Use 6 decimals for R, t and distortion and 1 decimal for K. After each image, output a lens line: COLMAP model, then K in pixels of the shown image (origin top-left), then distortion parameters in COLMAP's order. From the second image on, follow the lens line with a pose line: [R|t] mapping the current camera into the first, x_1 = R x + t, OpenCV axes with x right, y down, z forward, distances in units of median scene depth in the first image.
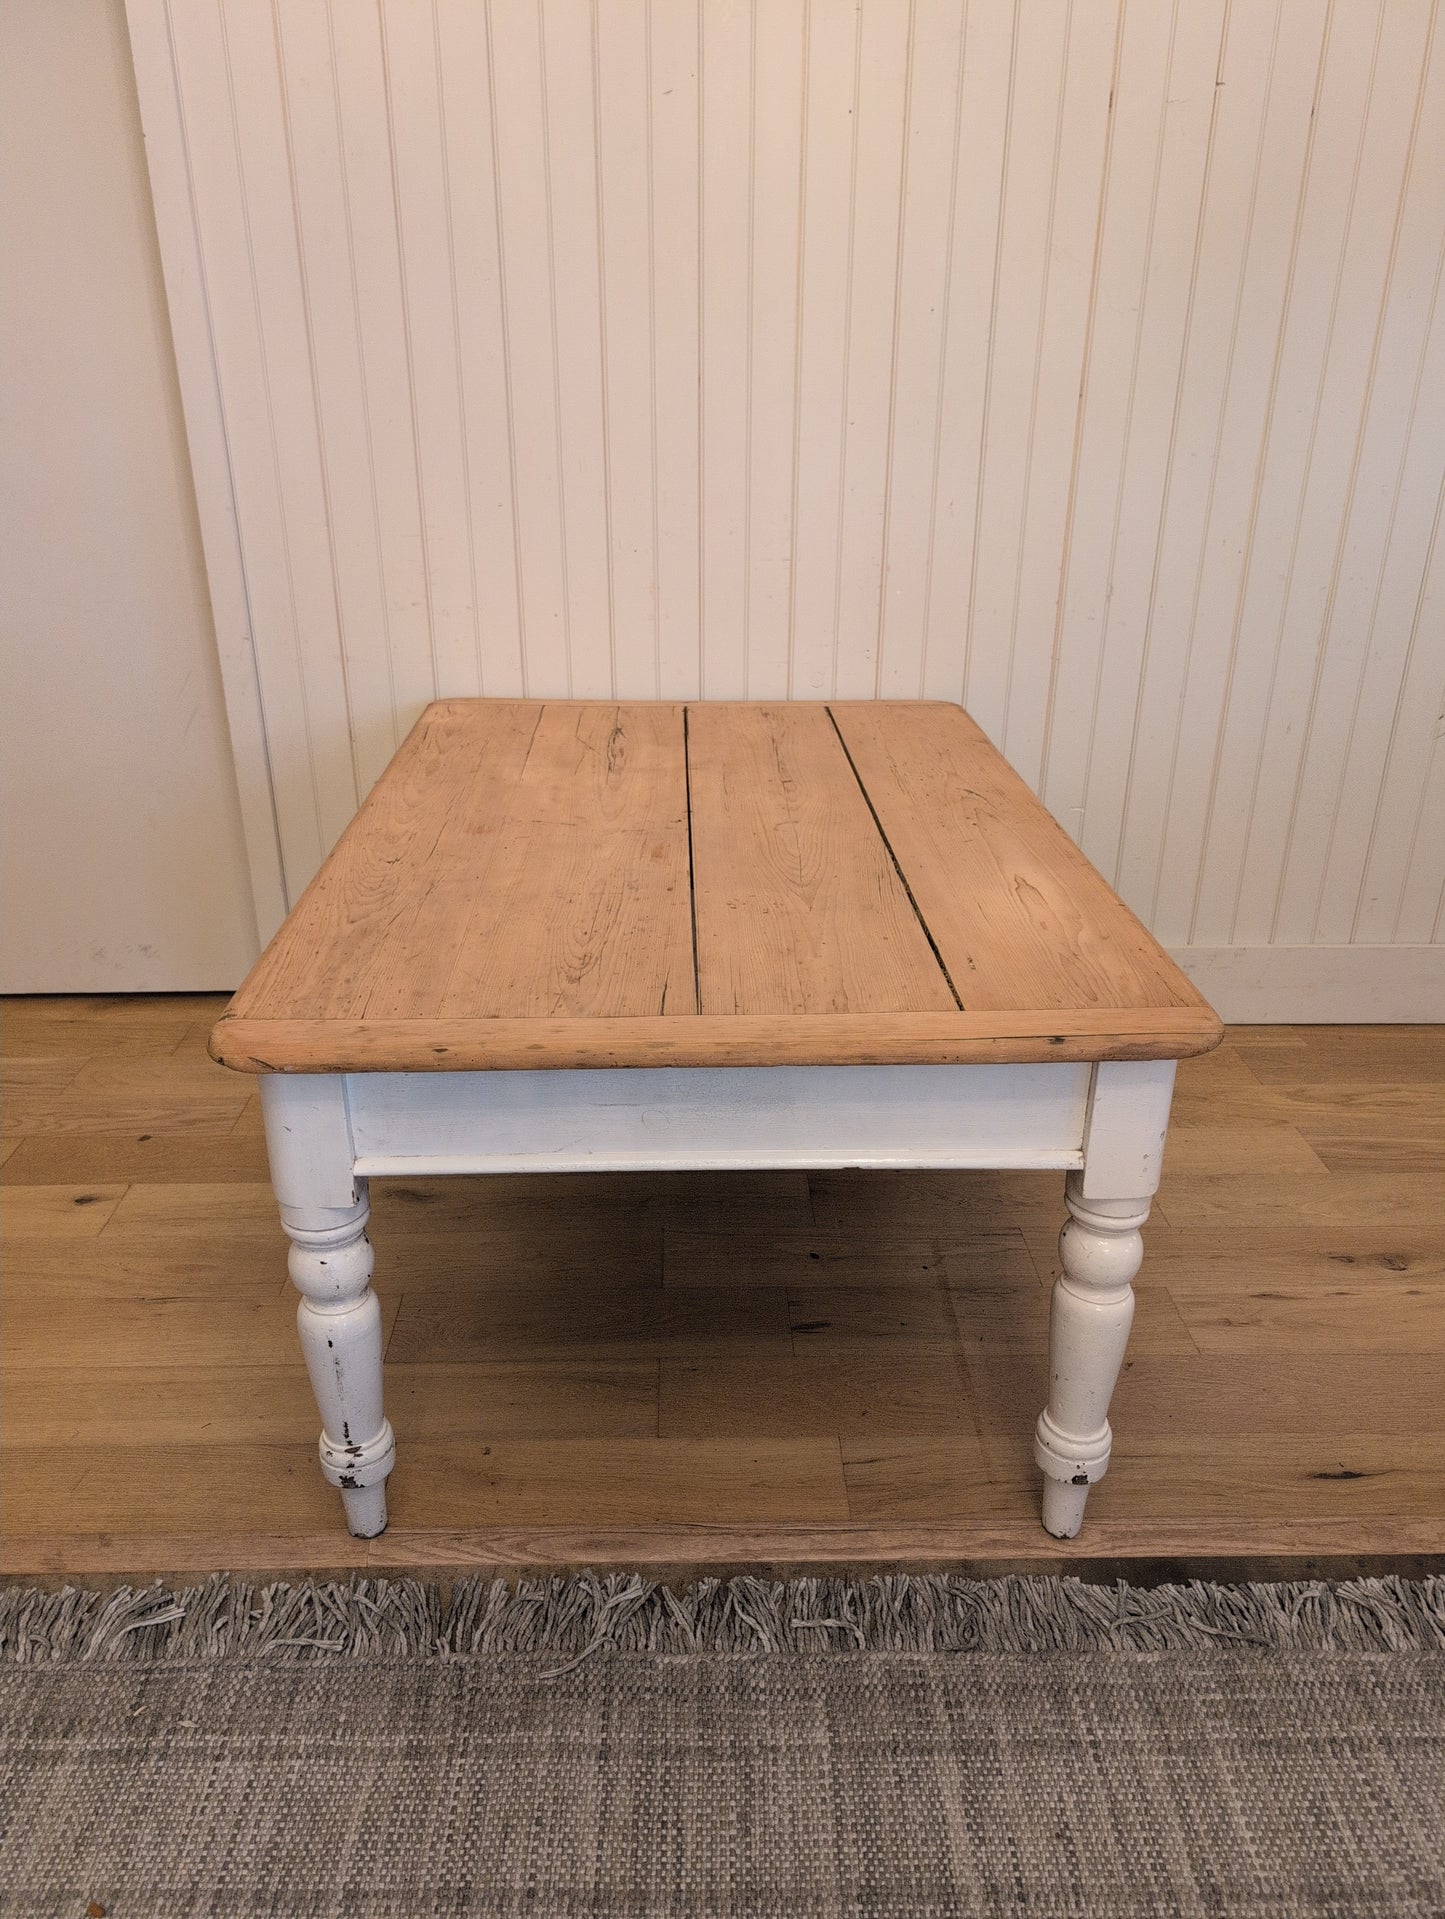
lens RADIAL K [[1396.4, 0, 702.9], [0, 1396.4, 965.0], [0, 0, 1]] dist [0.005546, -0.005348]
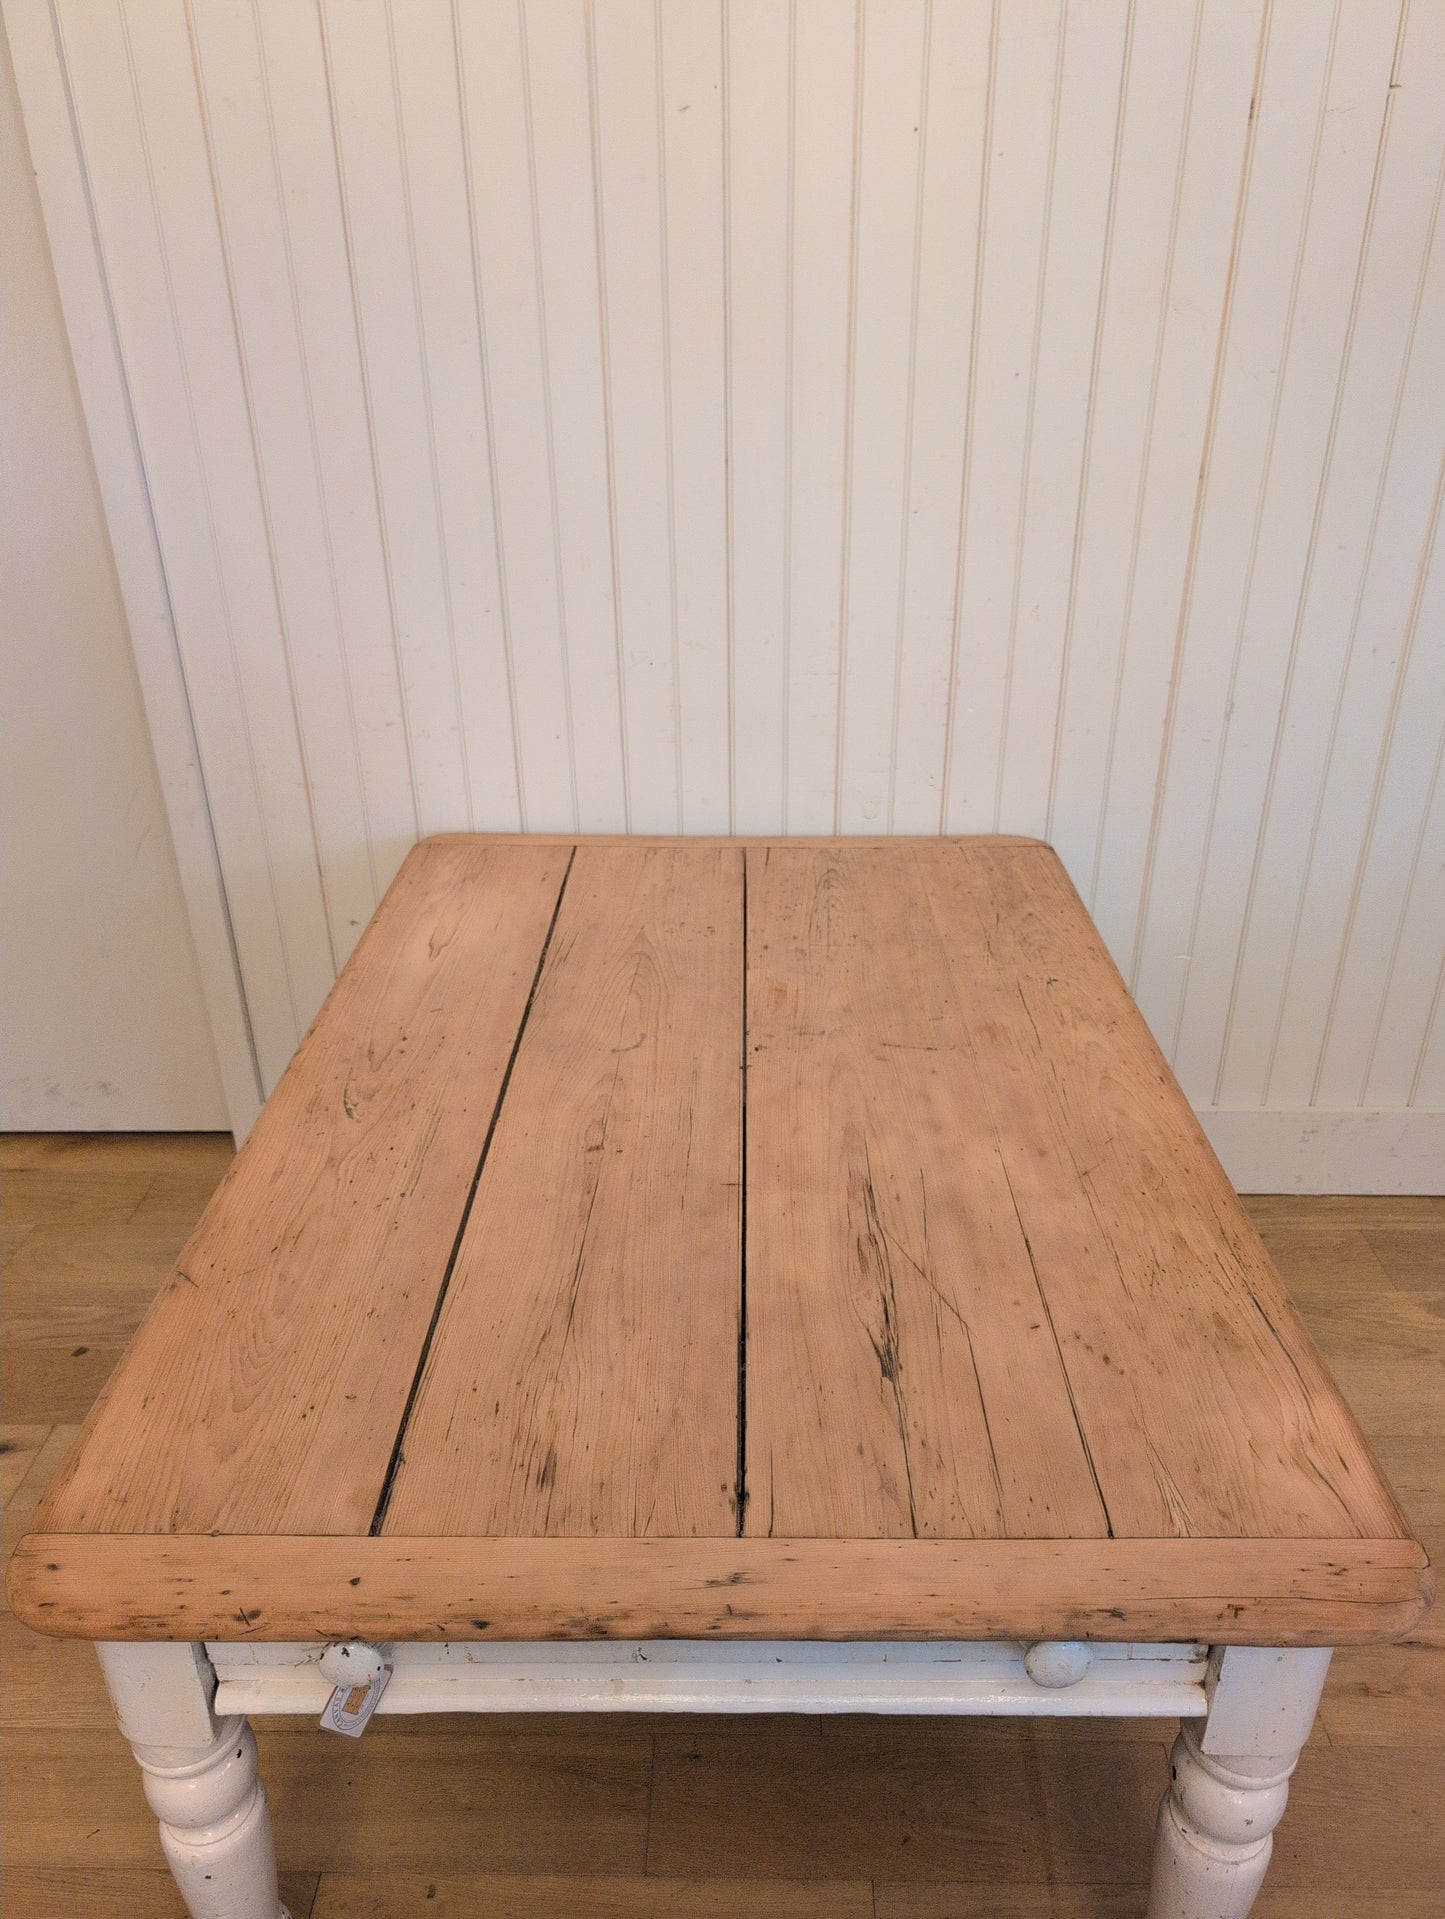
lens RADIAL K [[1394.9, 0, 726.1], [0, 1394.9, 965.0], [0, 0, 1]] dist [0.002636, -0.004873]
pose [[0.999220, 0.008484, -0.038567, 0.041303], [-0.006497, 0.998659, 0.051352, -0.224195], [0.038951, -0.051062, 0.997936, 0.234578]]
